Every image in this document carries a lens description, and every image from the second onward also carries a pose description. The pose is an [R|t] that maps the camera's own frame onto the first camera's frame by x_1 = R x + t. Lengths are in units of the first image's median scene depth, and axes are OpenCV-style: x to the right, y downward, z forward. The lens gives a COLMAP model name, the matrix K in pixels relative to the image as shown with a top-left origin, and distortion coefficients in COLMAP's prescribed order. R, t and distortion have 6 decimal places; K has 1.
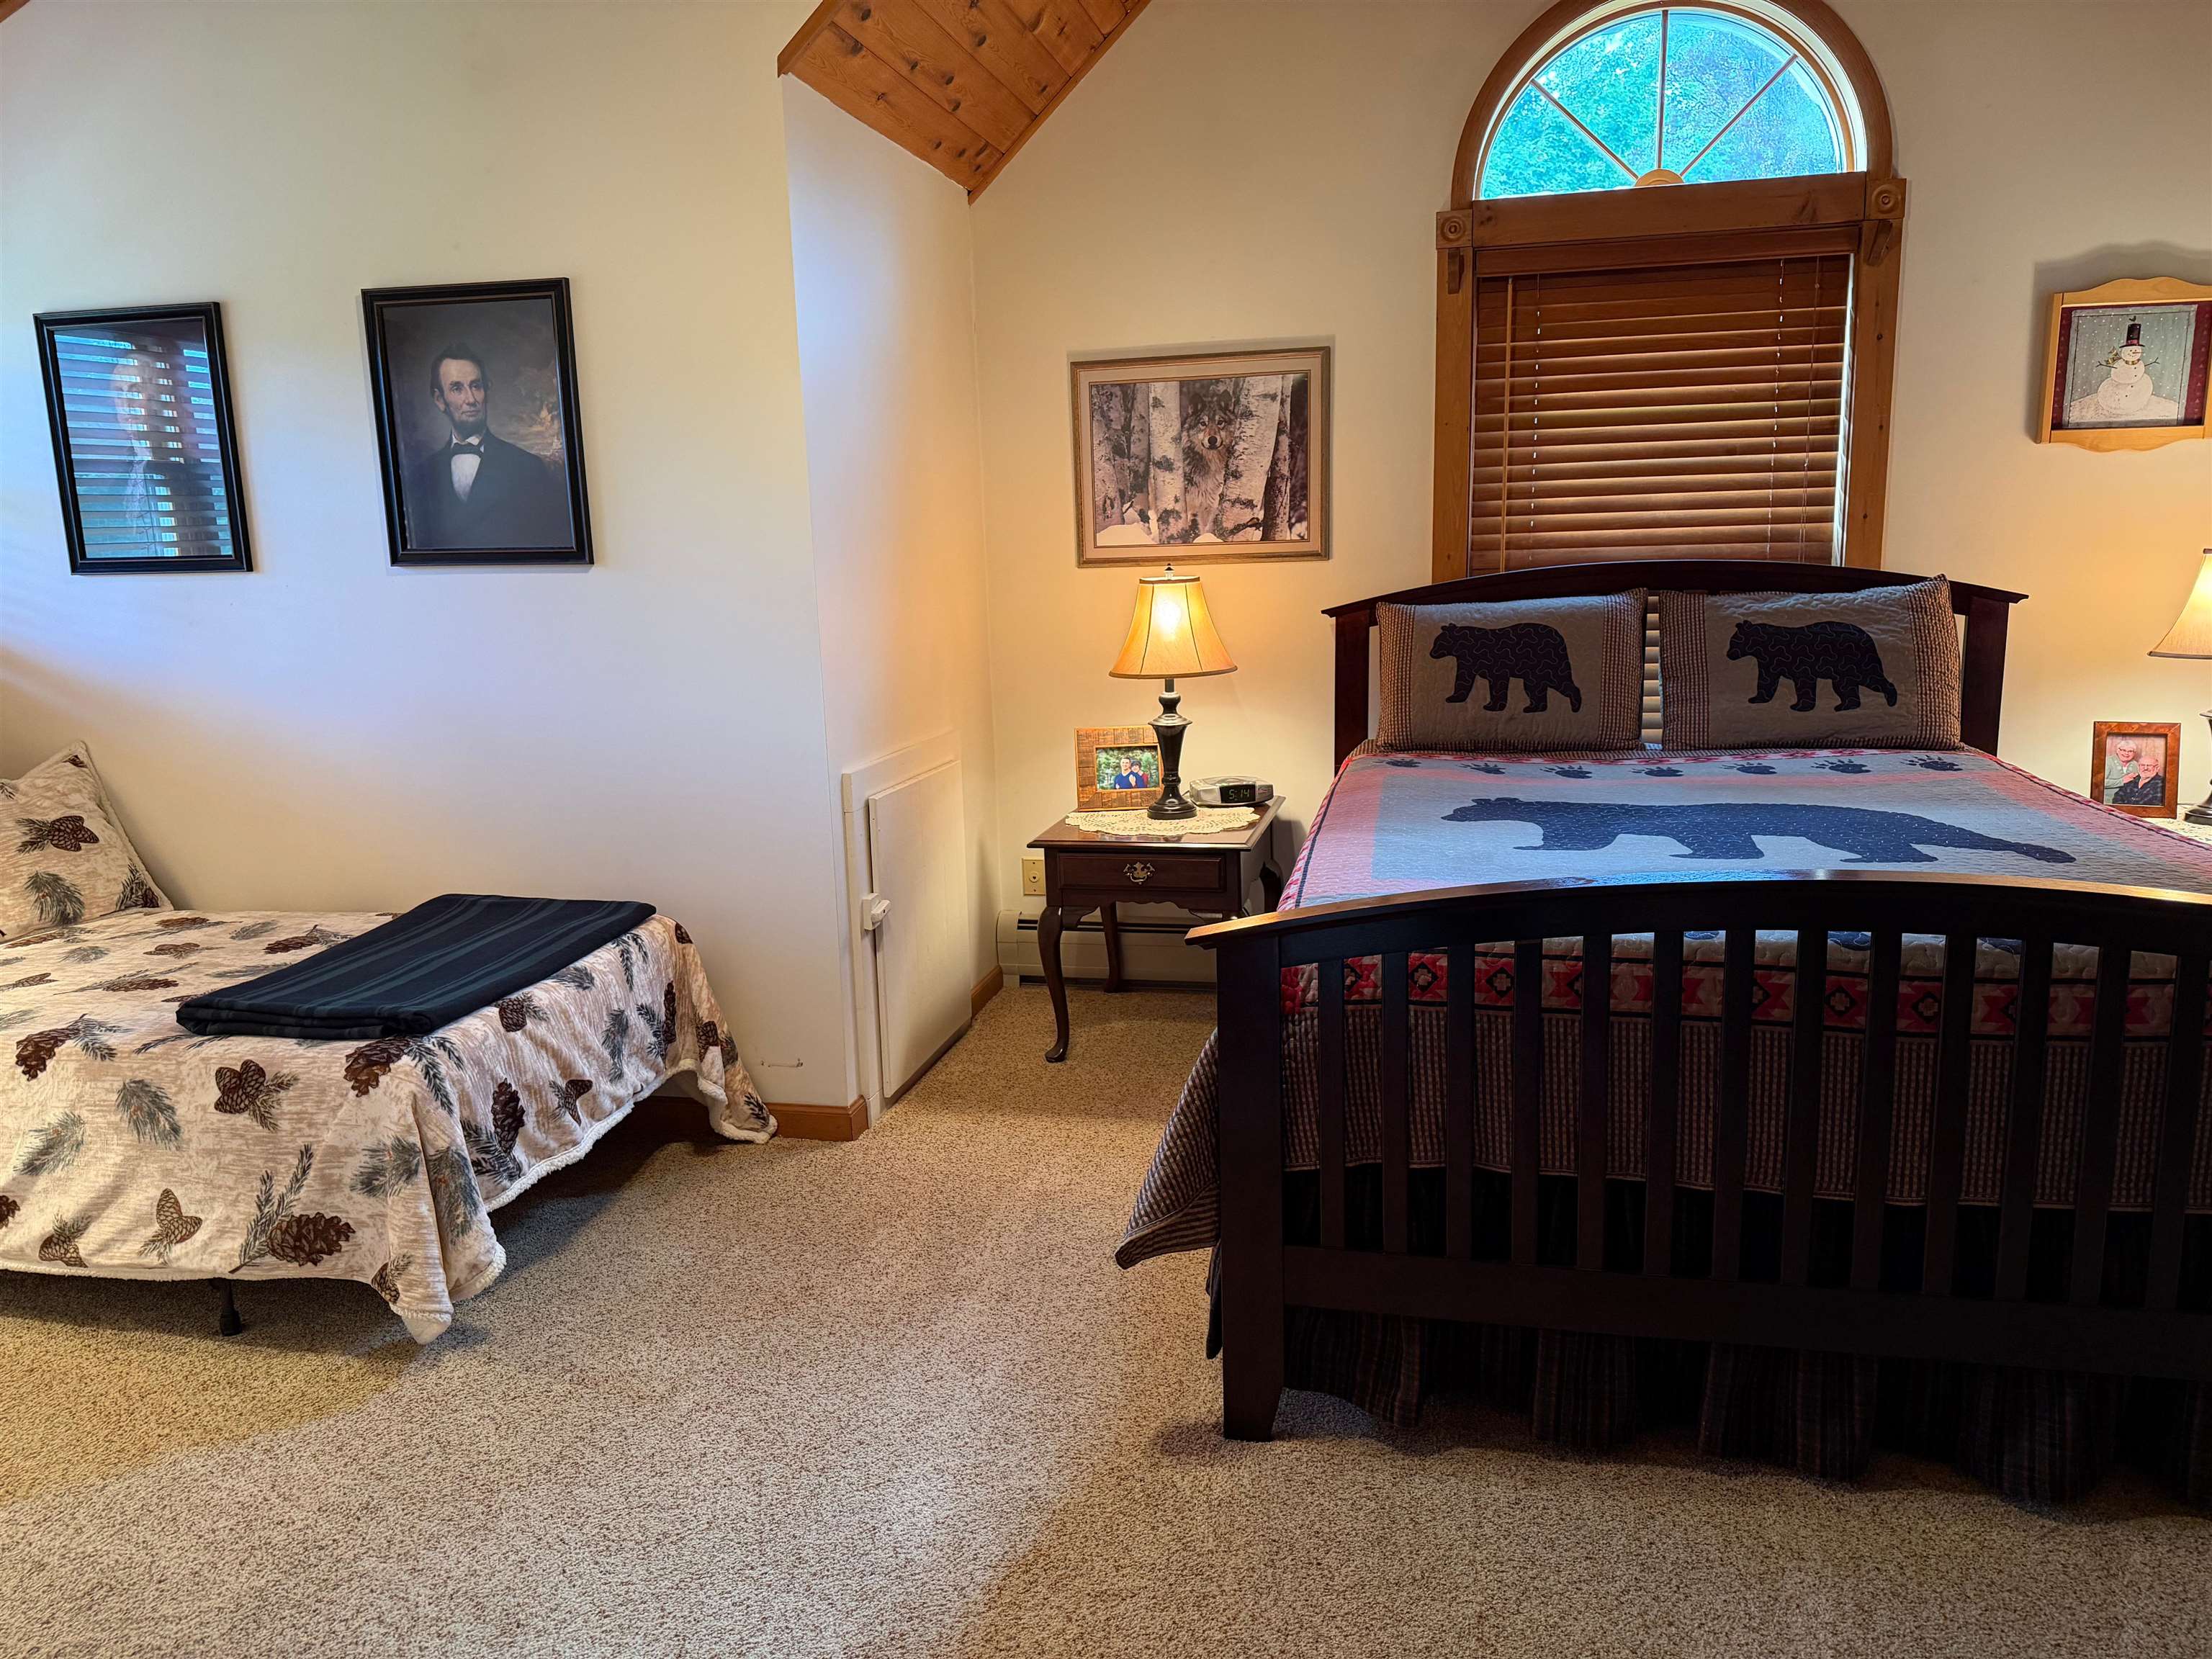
lens RADIAL K [[1574.8, 0, 1094.6], [0, 1574.8, 832.4], [0, 0, 1]] dist [0.054012, -0.074025]
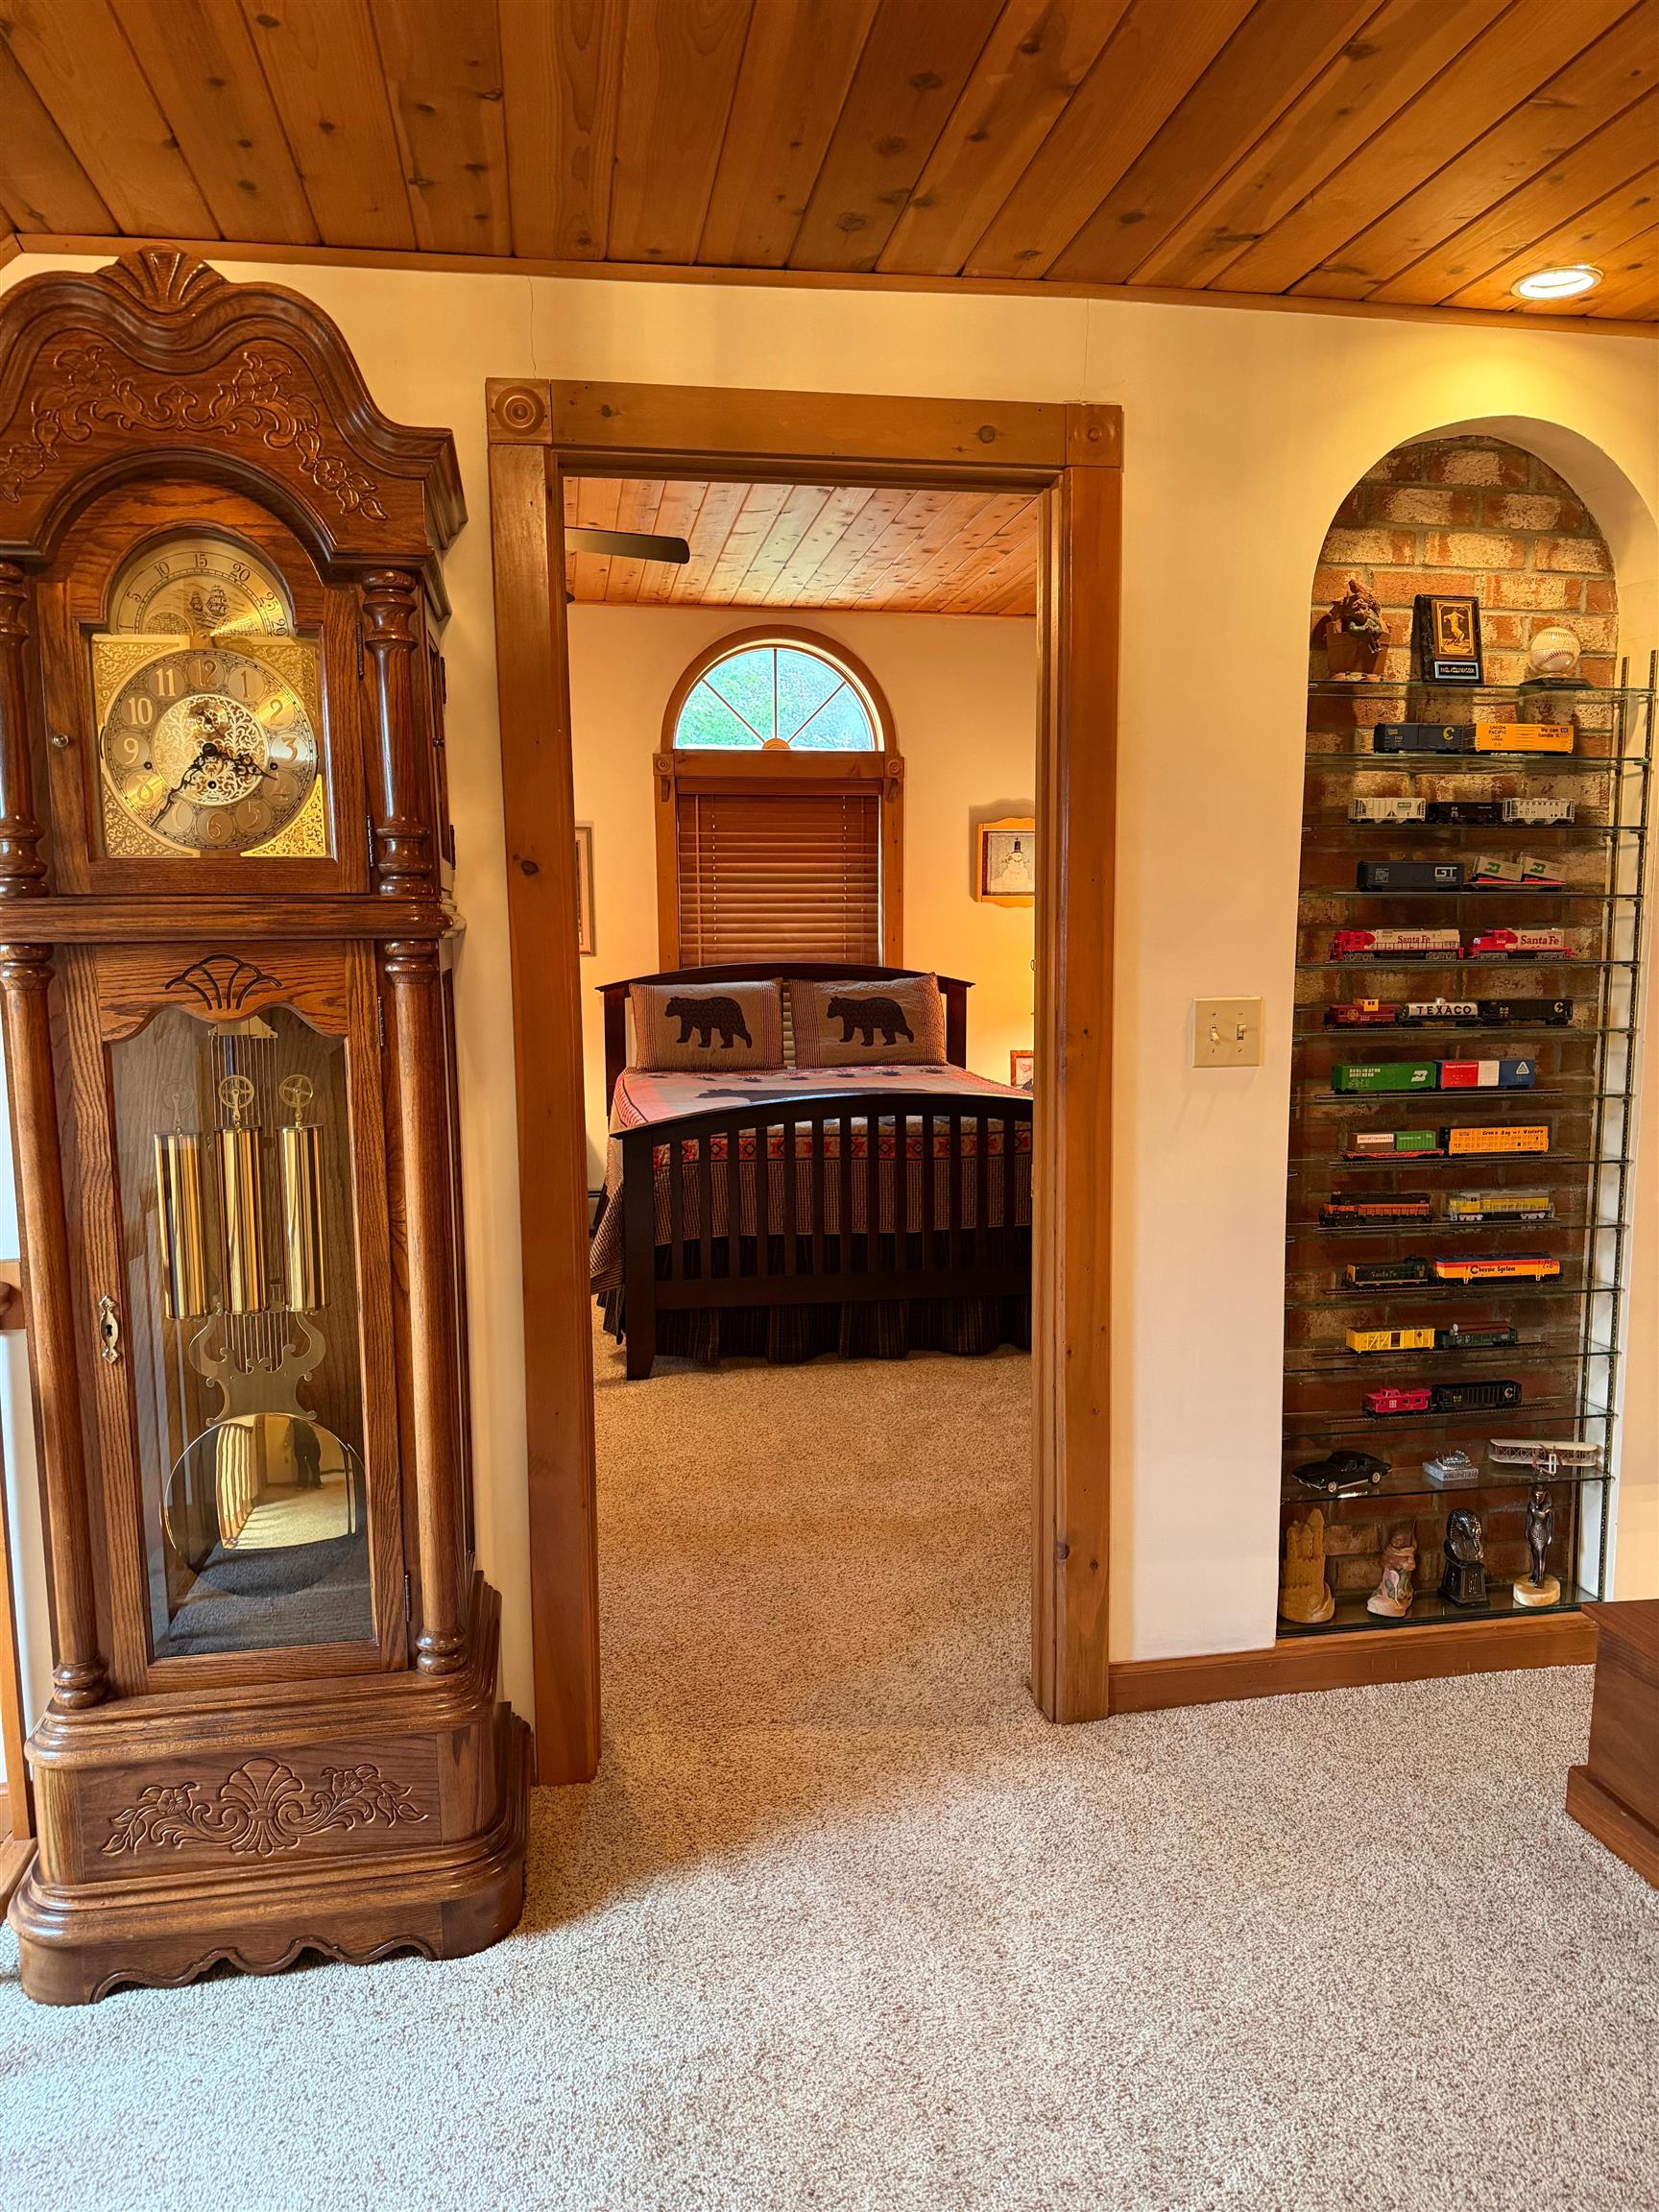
lens RADIAL K [[1574.8, 0, 816.0], [0, 1574.8, 1119.3], [0, 0, 1]] dist [0.054012, -0.074025]
pose [[0.927990, -0.025098, 0.371758, -0.273551], [0.049048, 0.997275, -0.055106, 0.101671], [-0.369362, 0.069372, 0.926693, -0.626485]]
